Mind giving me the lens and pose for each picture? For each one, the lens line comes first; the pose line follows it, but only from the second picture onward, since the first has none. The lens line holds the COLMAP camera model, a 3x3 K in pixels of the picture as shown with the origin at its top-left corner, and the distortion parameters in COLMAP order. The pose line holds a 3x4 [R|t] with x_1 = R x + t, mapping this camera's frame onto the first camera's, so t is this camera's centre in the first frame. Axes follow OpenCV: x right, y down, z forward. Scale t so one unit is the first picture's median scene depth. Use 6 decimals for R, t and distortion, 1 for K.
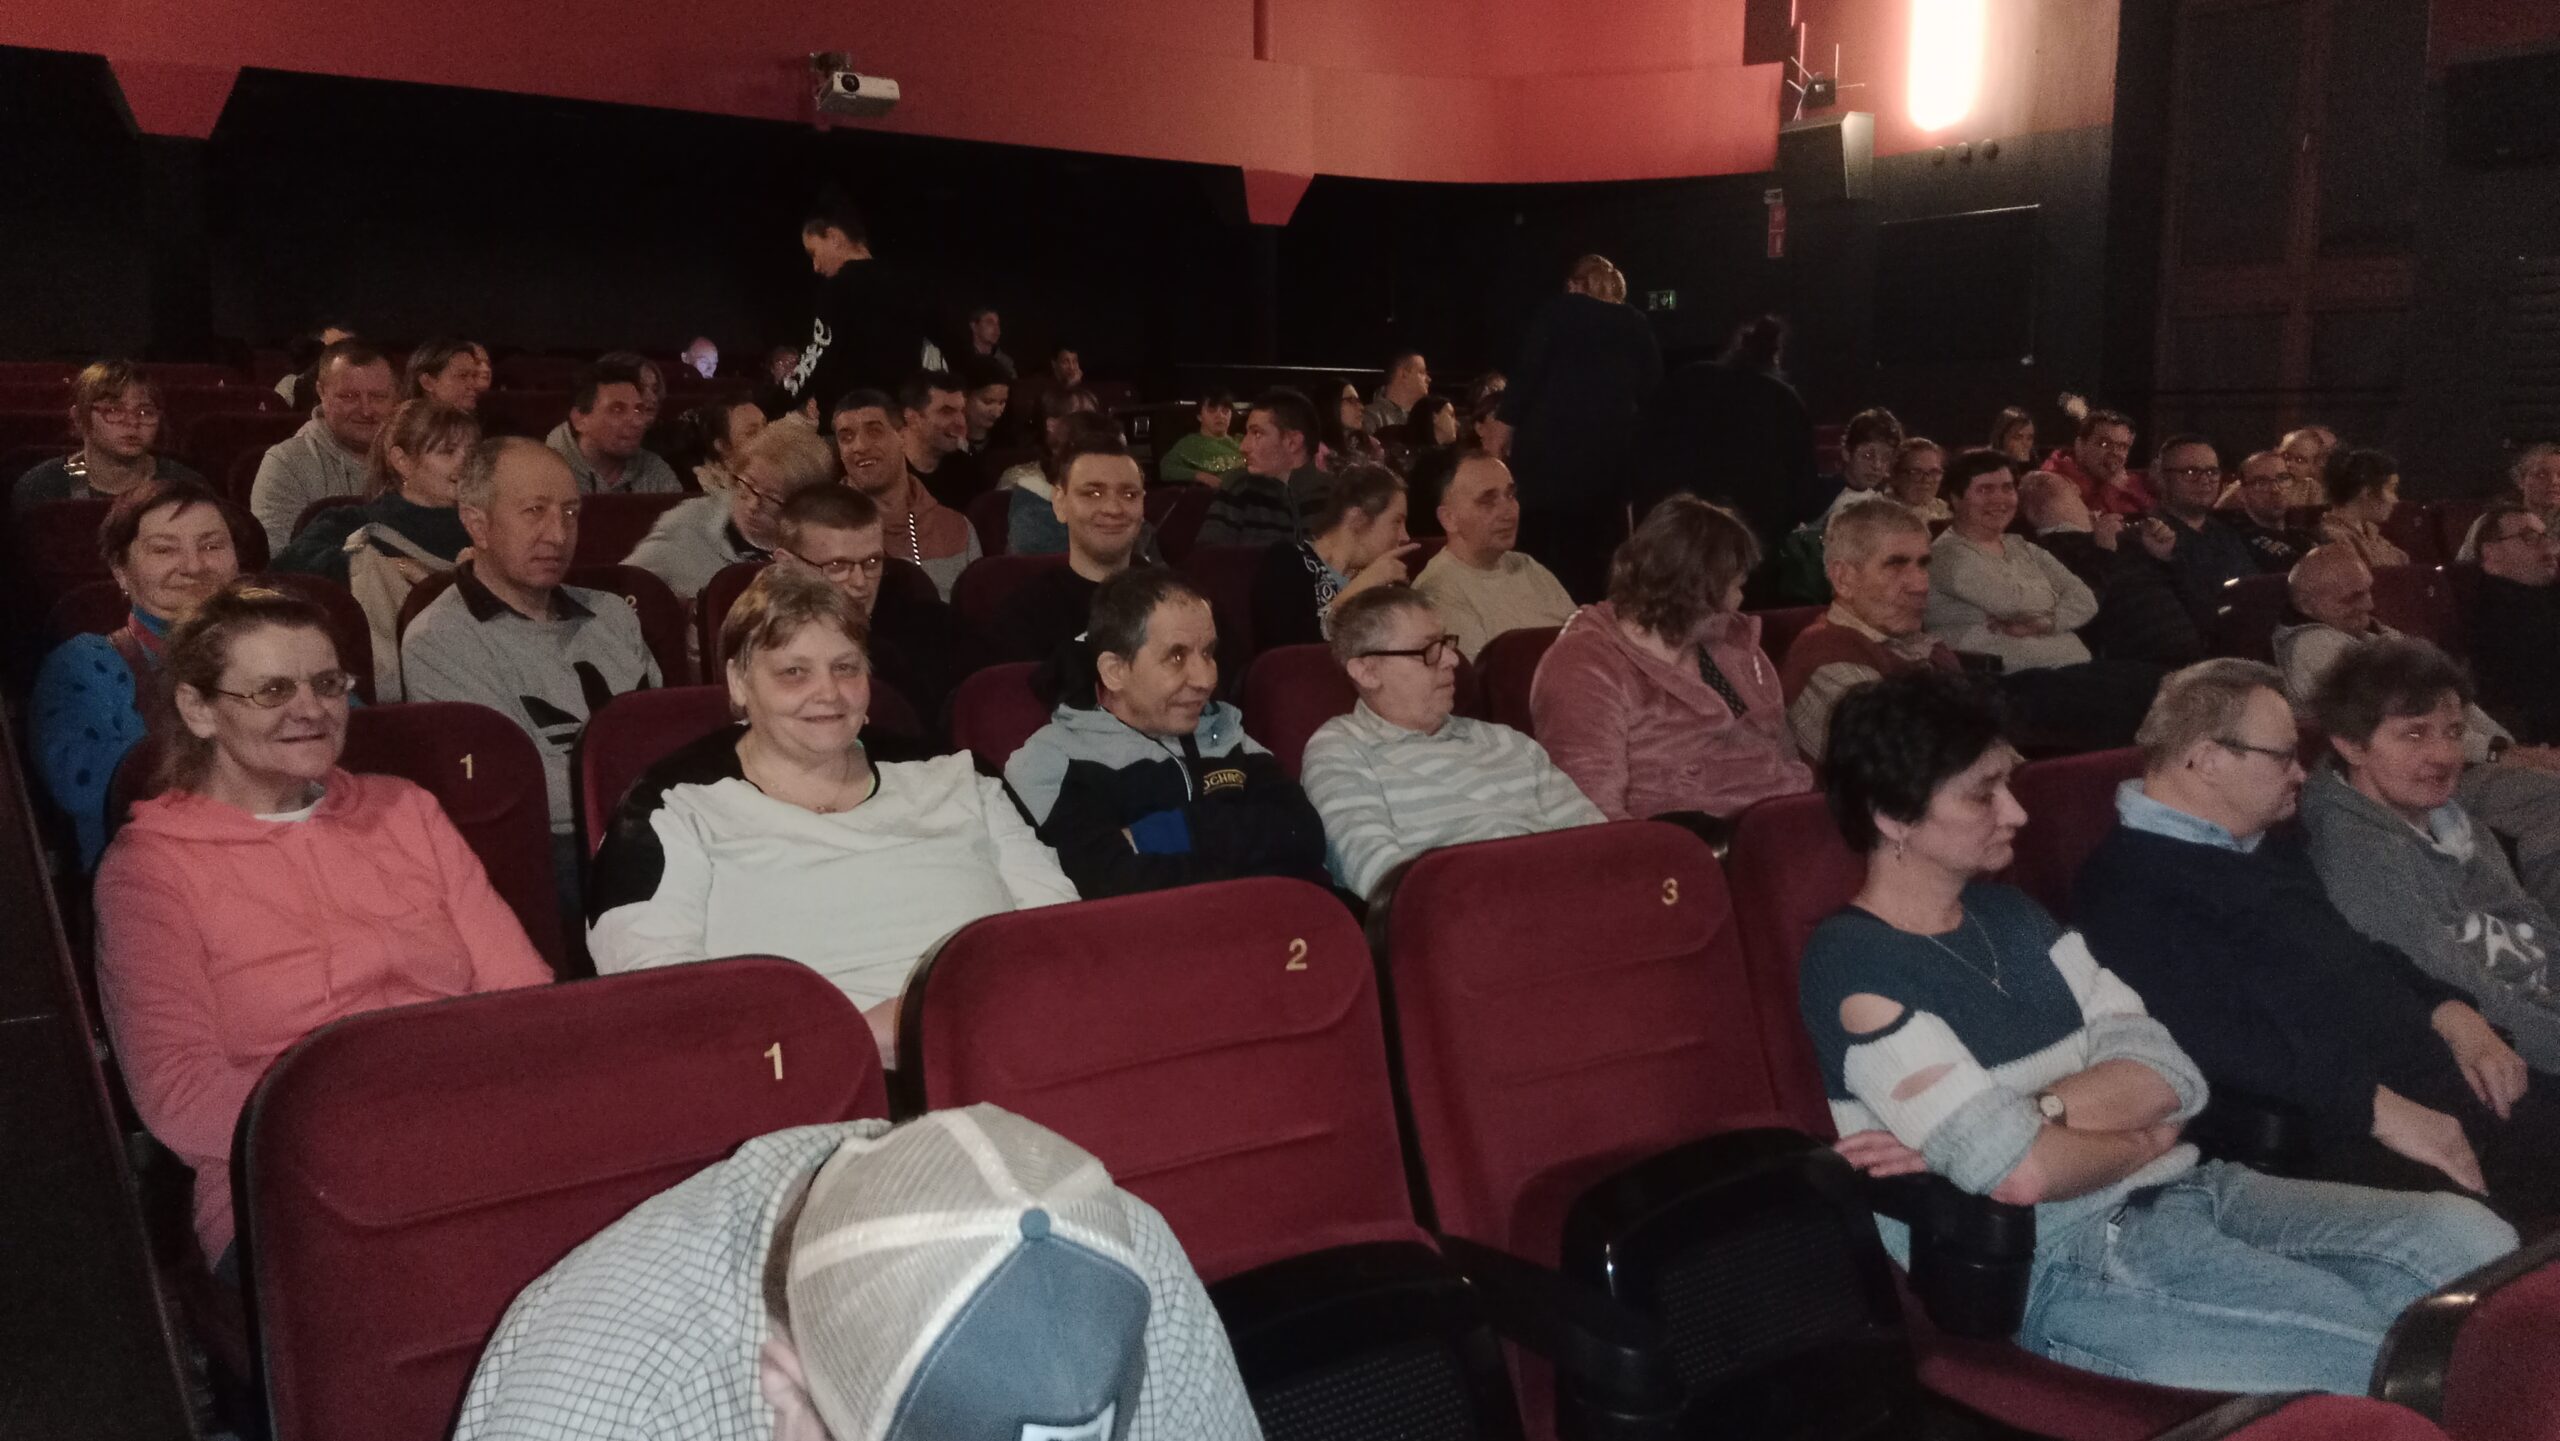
lens RADIAL K [[1984.4, 0, 1270.3], [0, 1984.4, 669.5], [0, 0, 1]] dist [0.007789, 0.003676]
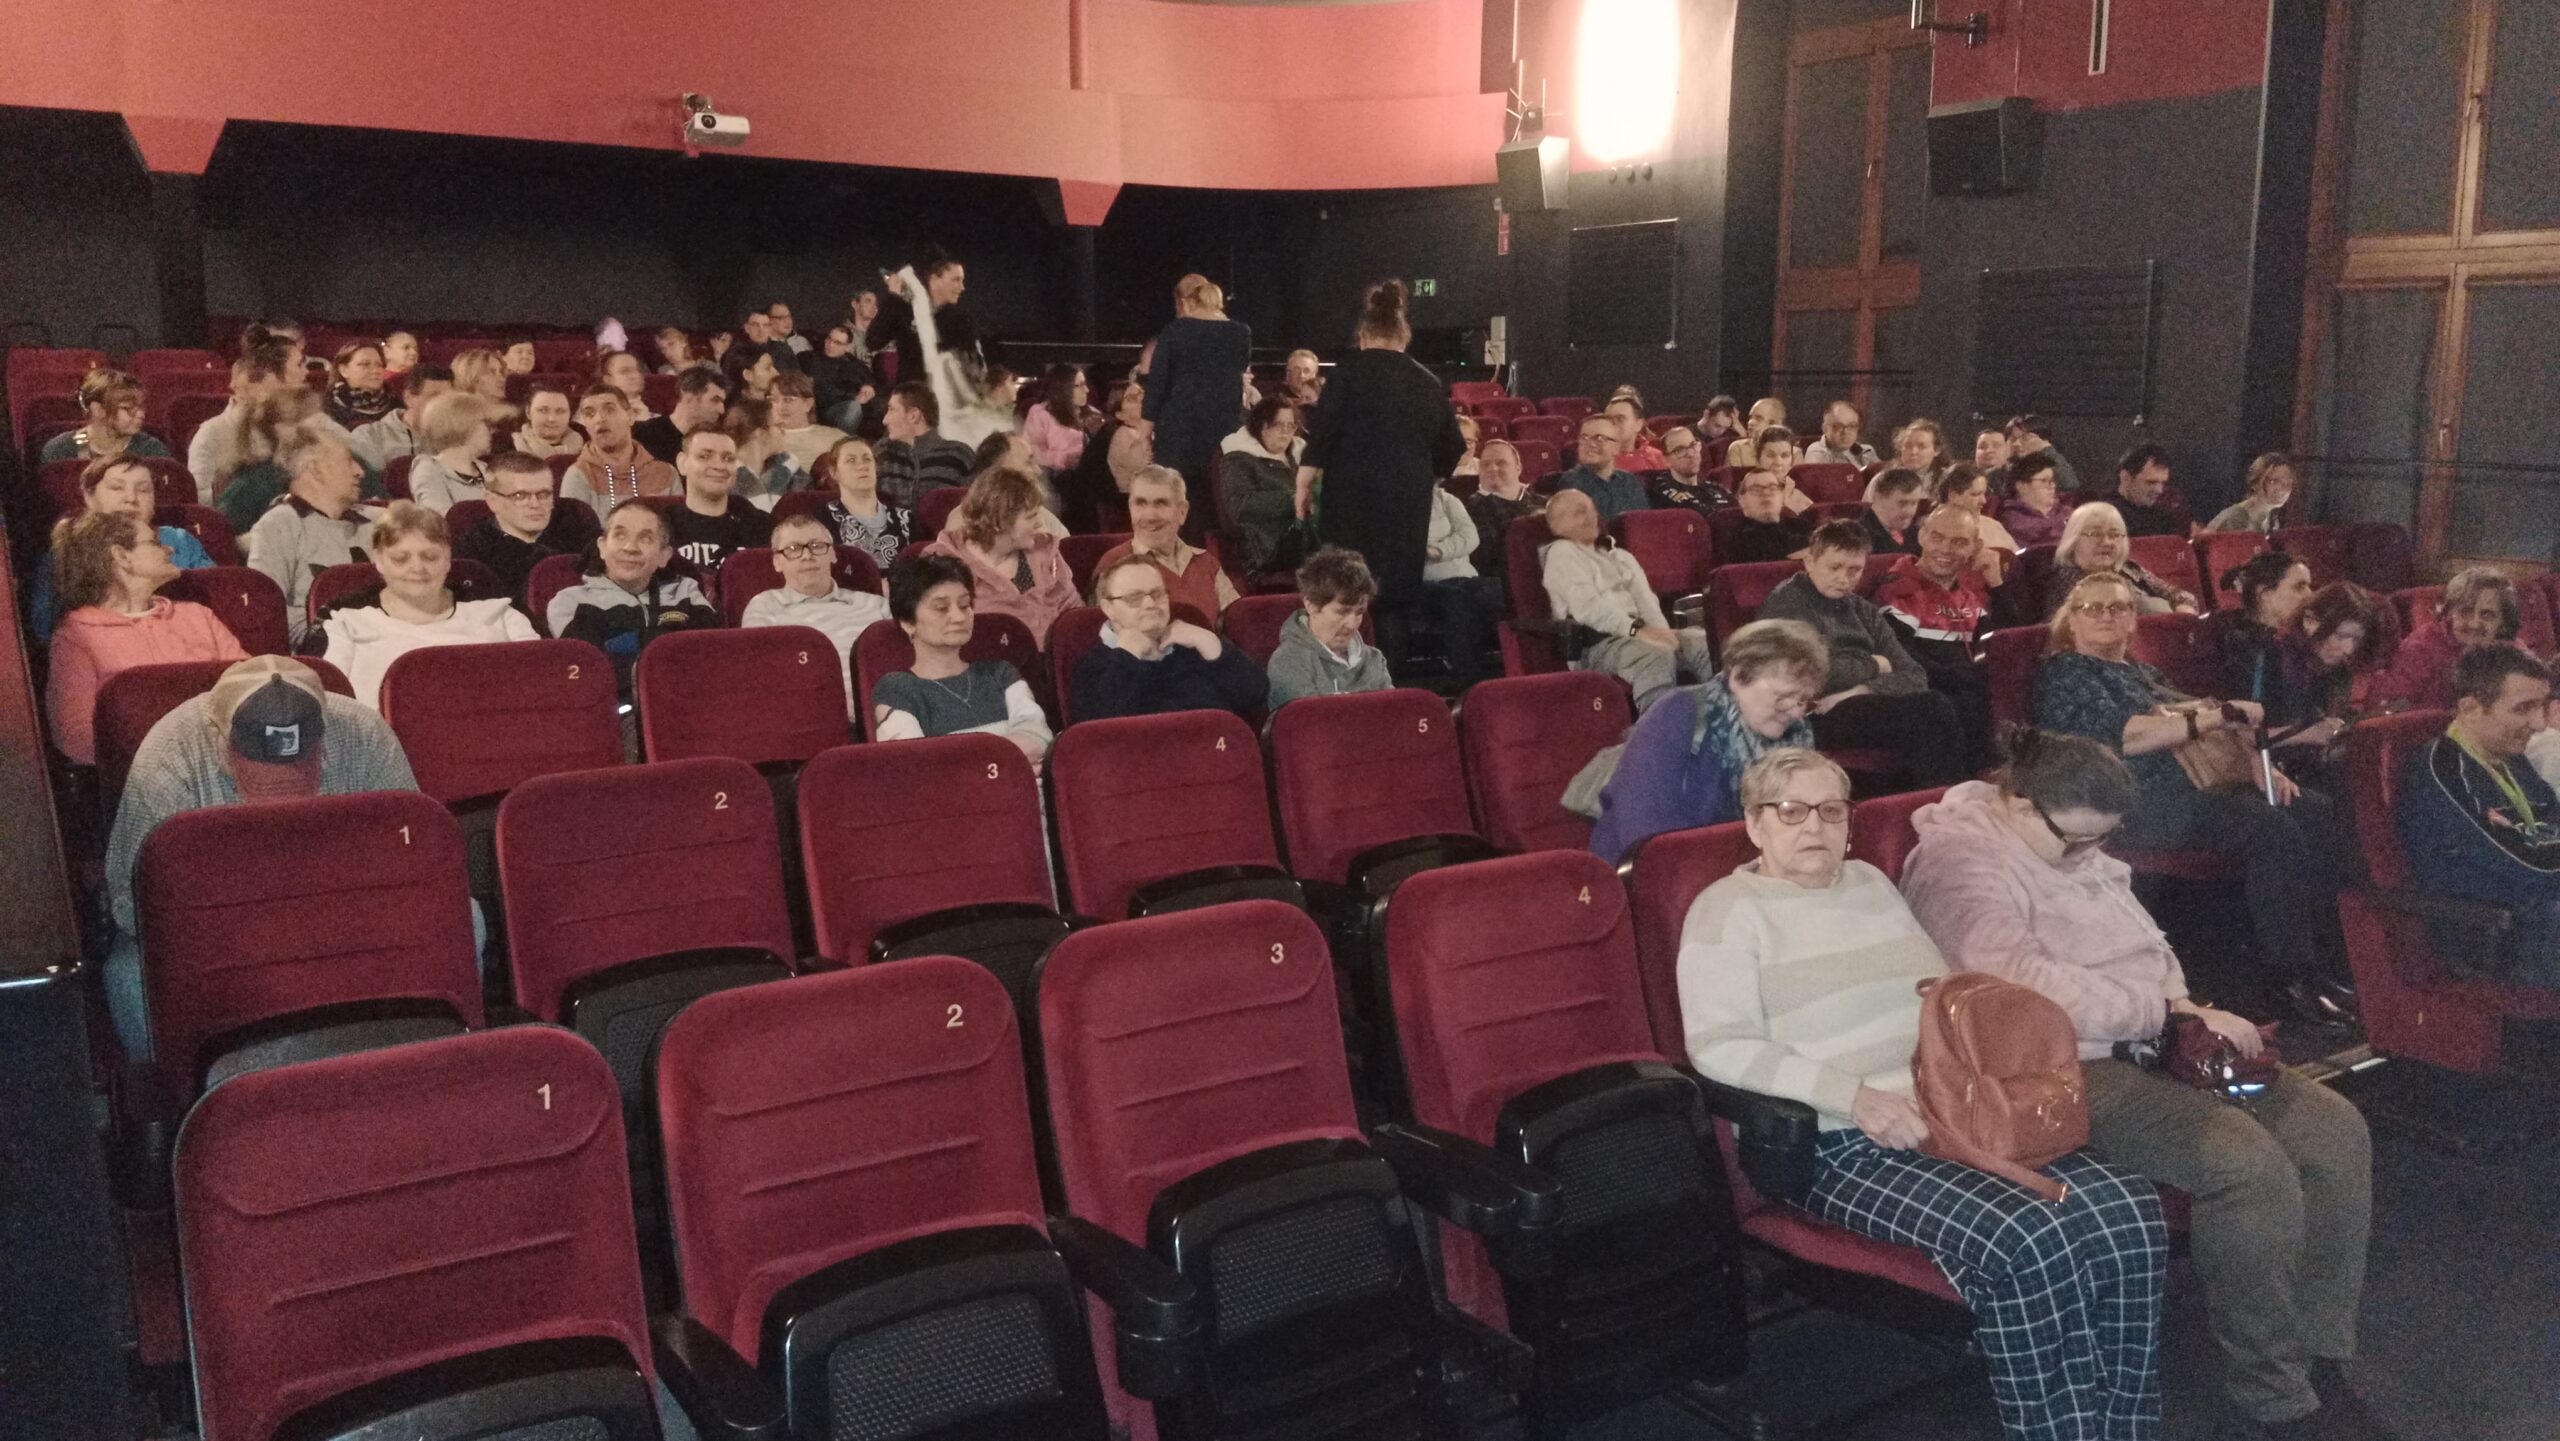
lens RADIAL K [[1963.2, 0, 1308.4], [0, 1963.2, 714.6], [0, 0, 1]] dist [-0.016028, -0.006840]
pose [[0.999936, 0.005839, -0.009651, 0.180243], [-0.005356, 0.998768, 0.049330, 0.016456], [0.009927, -0.049275, 0.998736, -0.248739]]
